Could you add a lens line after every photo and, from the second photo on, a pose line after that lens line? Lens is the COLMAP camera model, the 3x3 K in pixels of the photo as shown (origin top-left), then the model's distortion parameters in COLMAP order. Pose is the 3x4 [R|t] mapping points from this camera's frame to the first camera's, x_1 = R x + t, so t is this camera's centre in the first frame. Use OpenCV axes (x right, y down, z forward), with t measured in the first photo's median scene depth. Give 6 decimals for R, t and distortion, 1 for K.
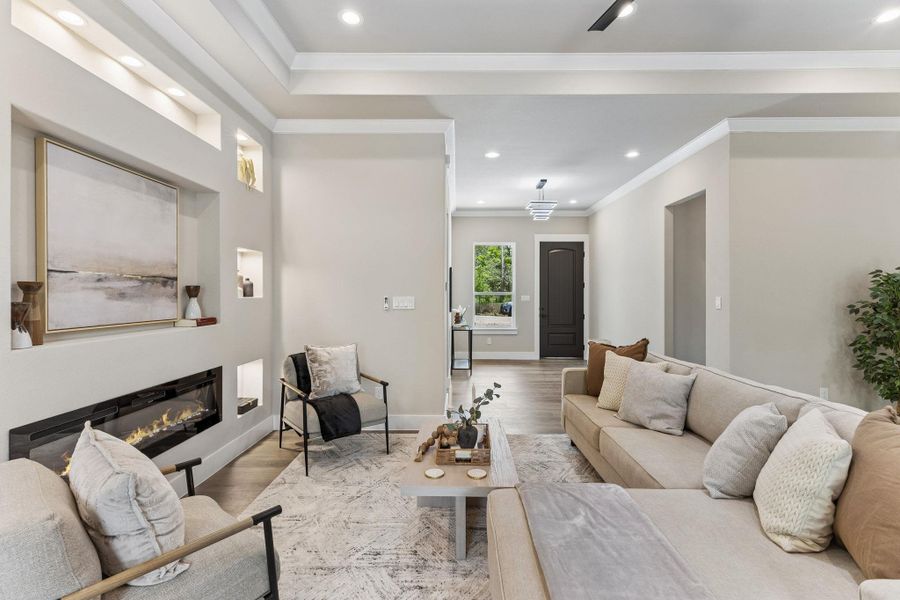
lens RADIAL K [[409.4, 0, 453.1], [0, 409.4, 298.1], [0, 0, 1]] dist [0.000680, -0.000530]
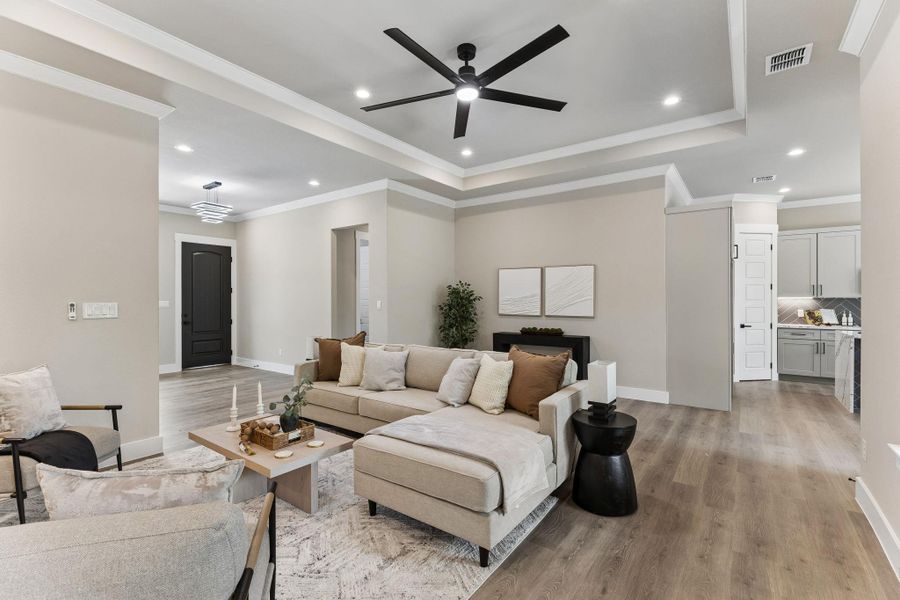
lens RADIAL K [[409.4, 0, 453.1], [0, 409.4, 298.1], [0, 0, 1]] dist [0.000680, -0.000530]
pose [[0.576605, 0.000254, 0.817023, -0.450775], [0.009838, 0.999925, -0.007253, 0.000474], [-0.816964, 0.012220, 0.576559, -0.036785]]
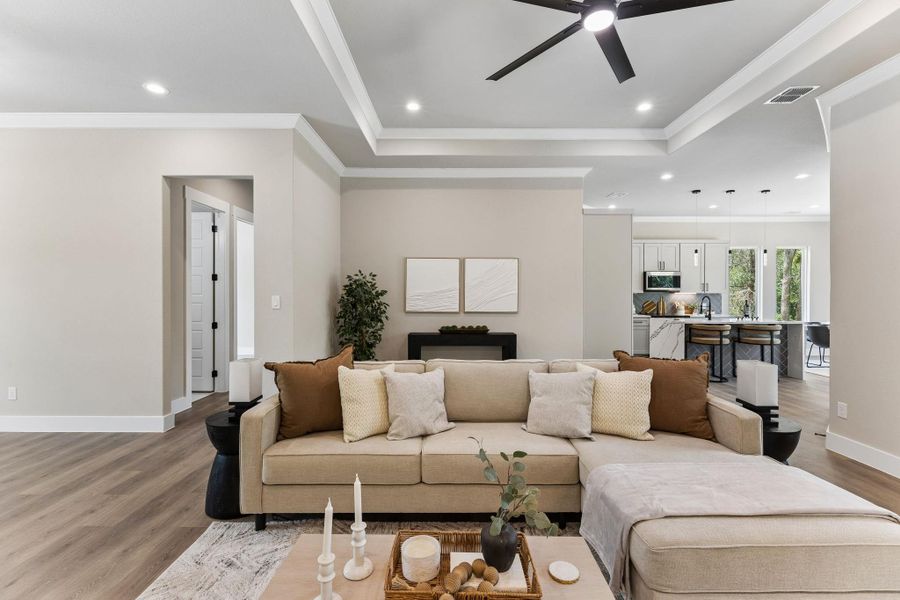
lens RADIAL K [[409.4, 0, 453.1], [0, 409.4, 298.1], [0, 0, 1]] dist [0.000680, -0.000530]
pose [[-0.012034, -0.012521, 0.999849, -0.371900], [0.007748, 0.999890, 0.012615, -0.008269], [-0.999898, 0.007898, -0.011936, 0.744729]]
